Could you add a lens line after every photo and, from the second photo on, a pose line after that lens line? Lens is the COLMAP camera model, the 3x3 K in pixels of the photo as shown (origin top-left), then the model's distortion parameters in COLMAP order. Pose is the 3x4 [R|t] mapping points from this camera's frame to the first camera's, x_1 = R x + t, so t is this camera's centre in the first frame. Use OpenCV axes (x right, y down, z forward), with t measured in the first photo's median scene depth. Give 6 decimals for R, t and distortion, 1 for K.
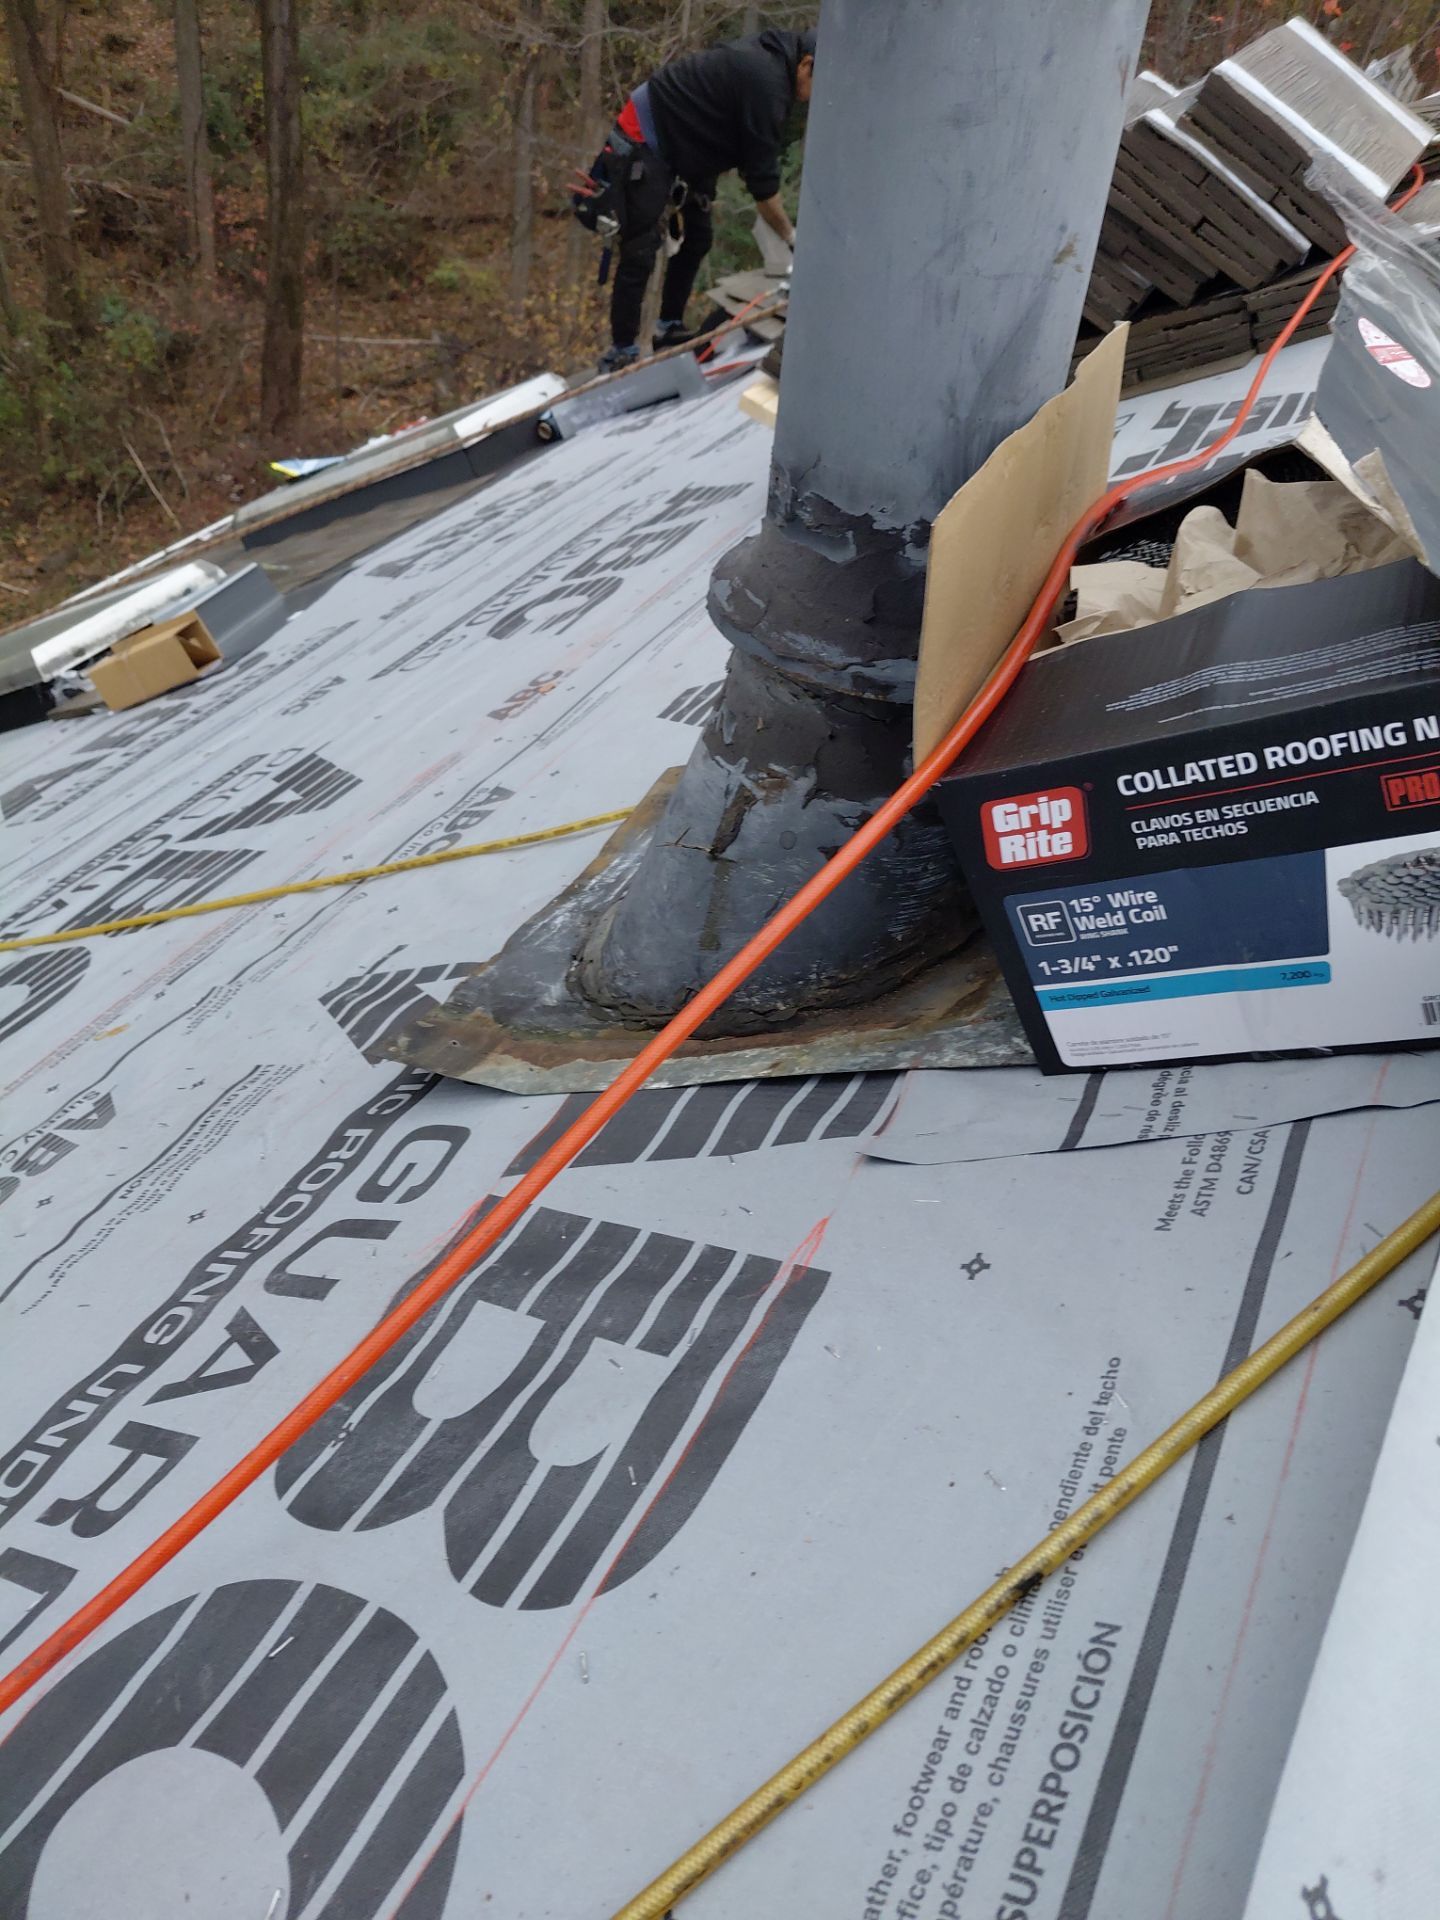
lens RADIAL K [[1495.7, 0, 763.5], [0, 1495.7, 967.8], [0, 0, 1]] dist [0.086857, -0.179008]
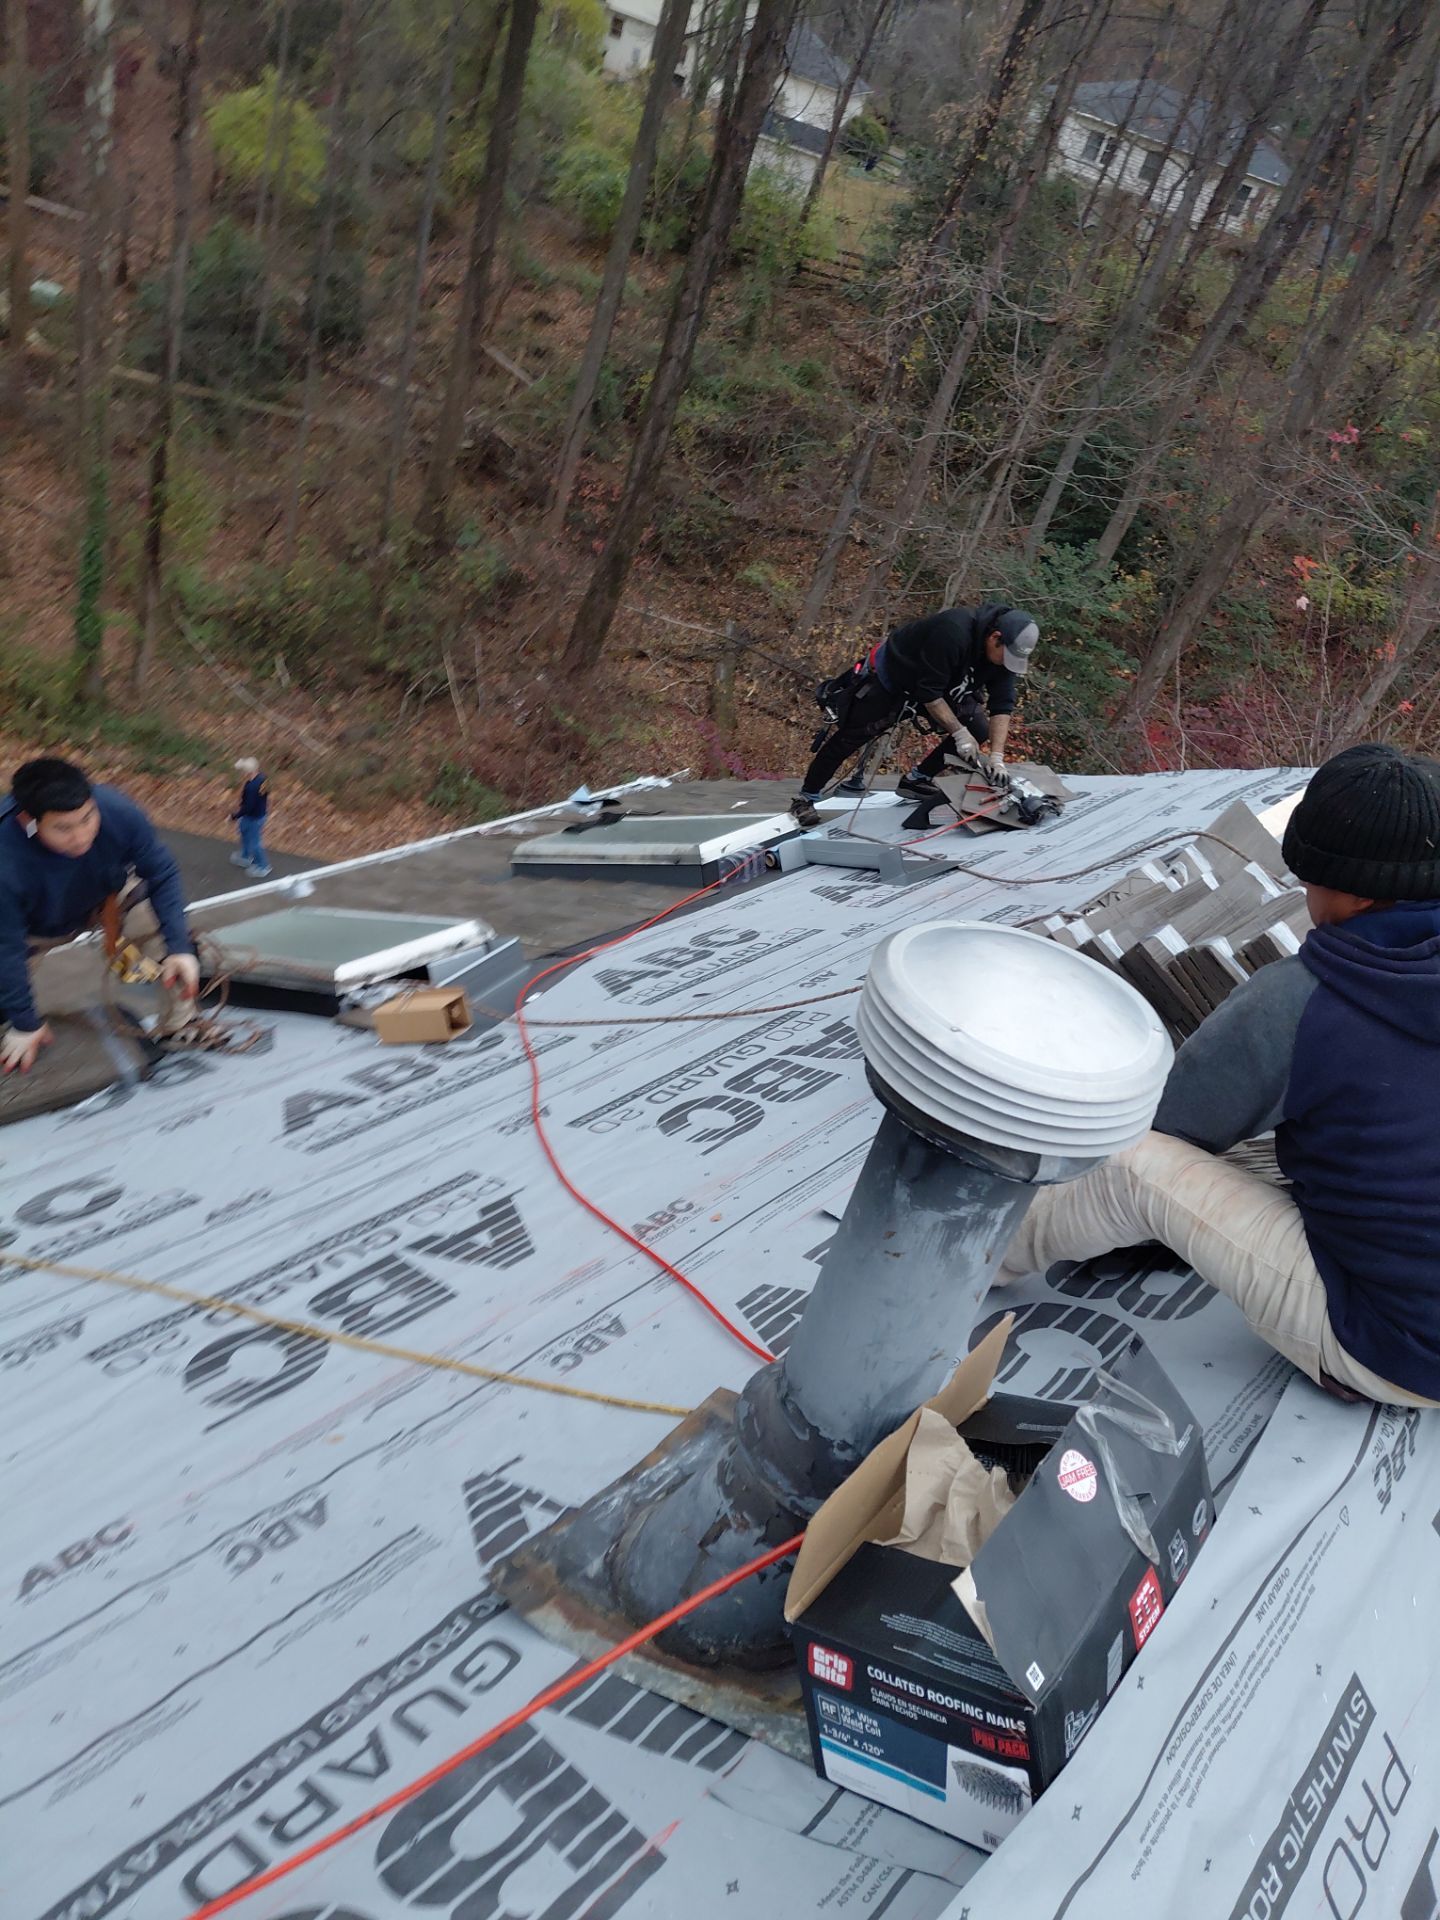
lens RADIAL K [[1448.1, 0, 684.6], [0, 1448.1, 981.9], [0, 0, 1]] dist [0.089277, -0.167336]
pose [[0.949106, 0.268454, -0.164710, 0.055622], [-0.291703, 0.946460, -0.138282, -0.468973], [0.118769, 0.179291, 0.976601, -0.810208]]
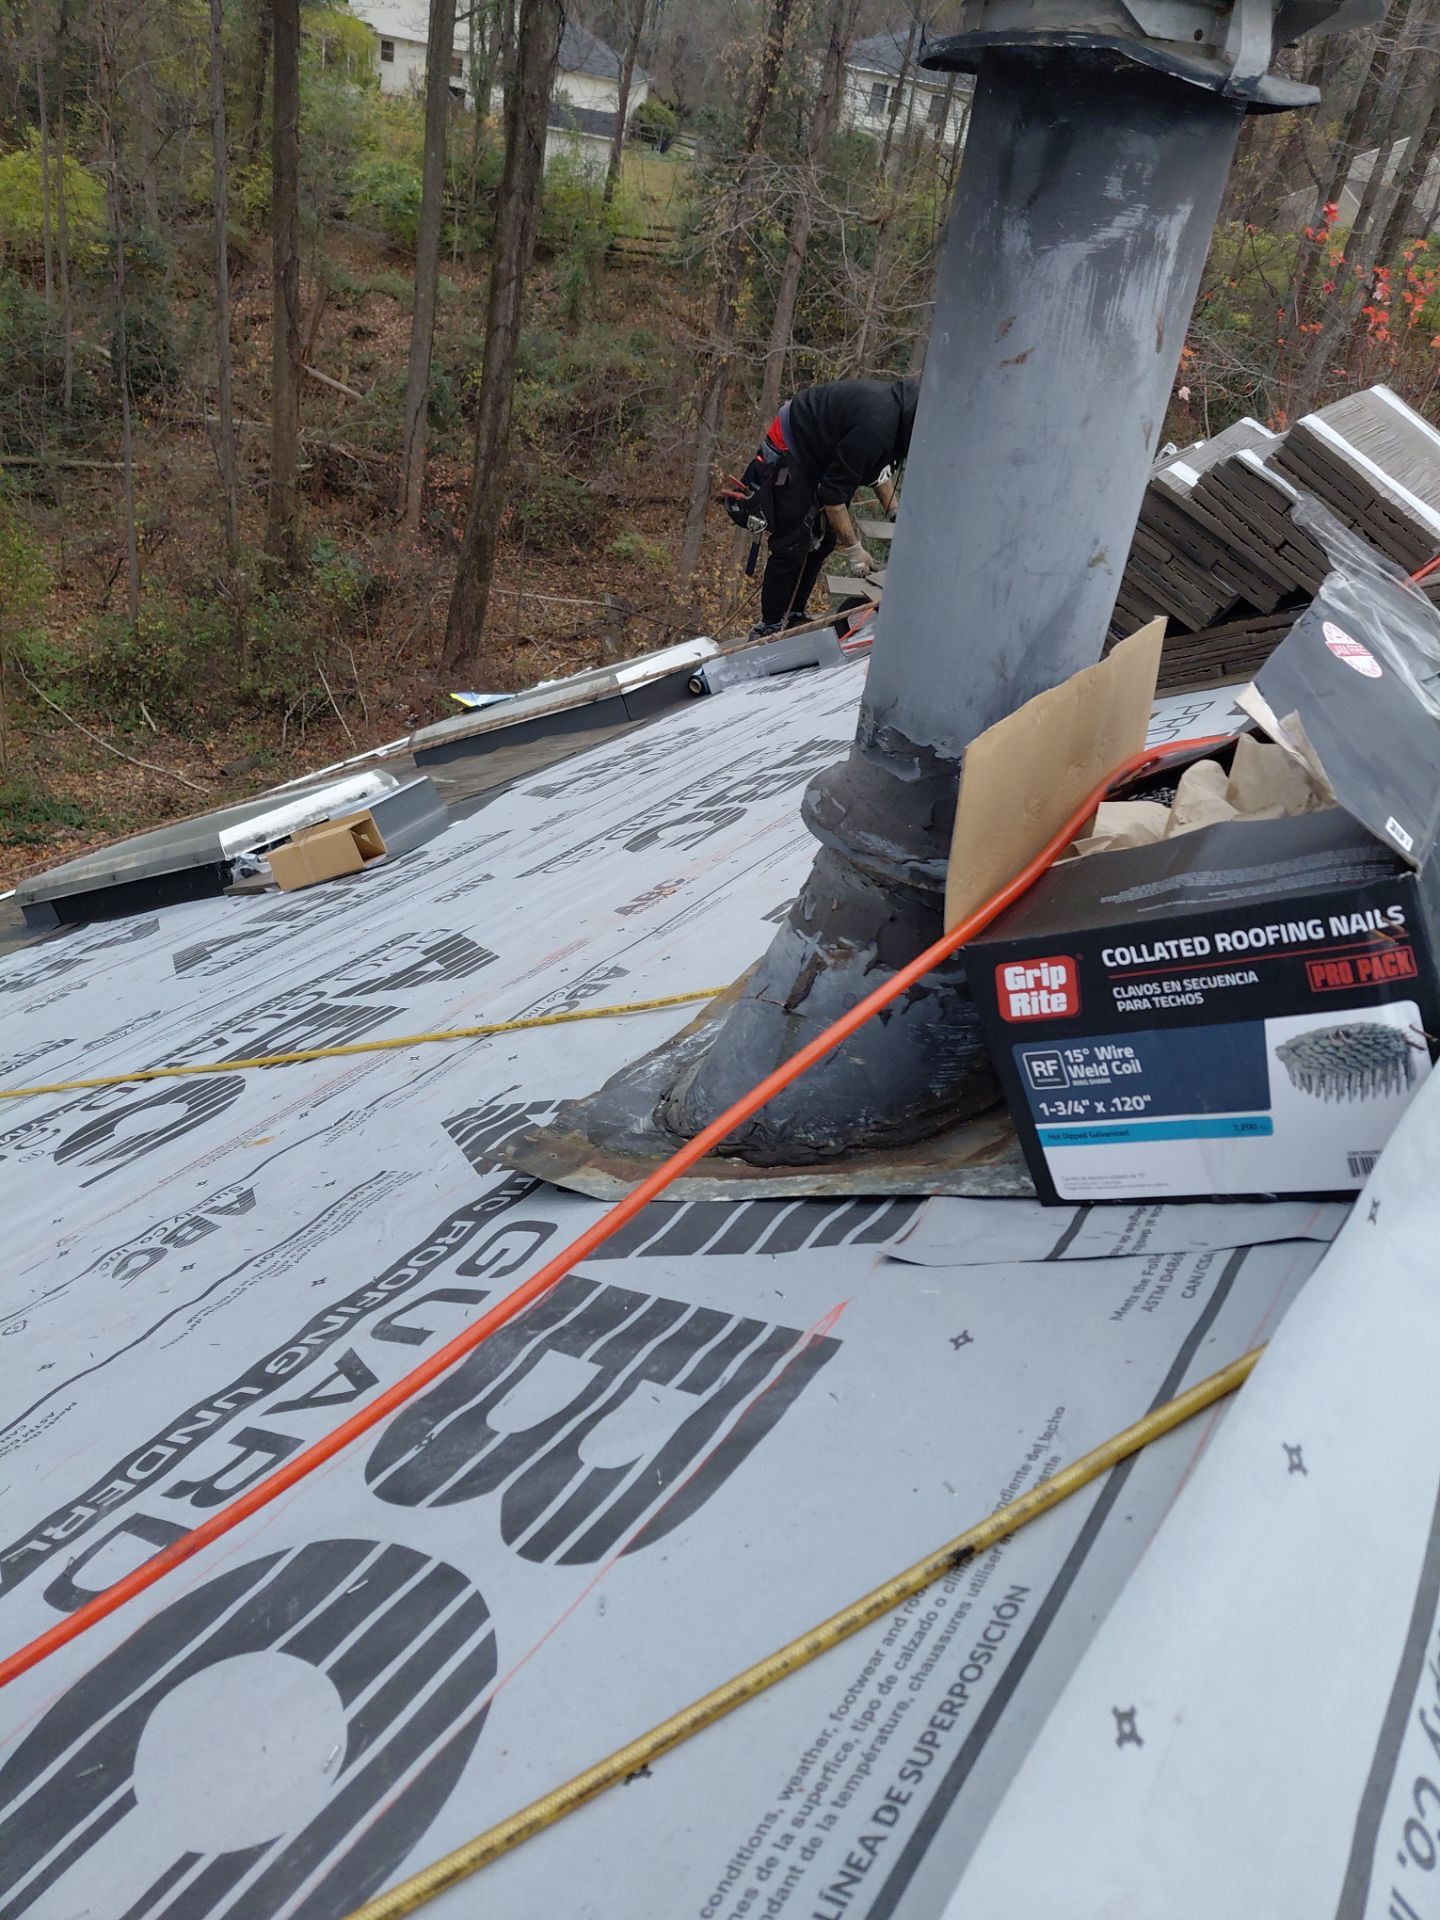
lens RADIAL K [[1477.2, 0, 742.7], [0, 1477.2, 919.6], [0, 0, 1]] dist [0.108686, -0.182684]
pose [[0.991798, 0.088183, -0.092519, 0.034973], [-0.104264, 0.976887, -0.186603, 0.079591], [0.073925, 0.194719, 0.978069, -0.176021]]
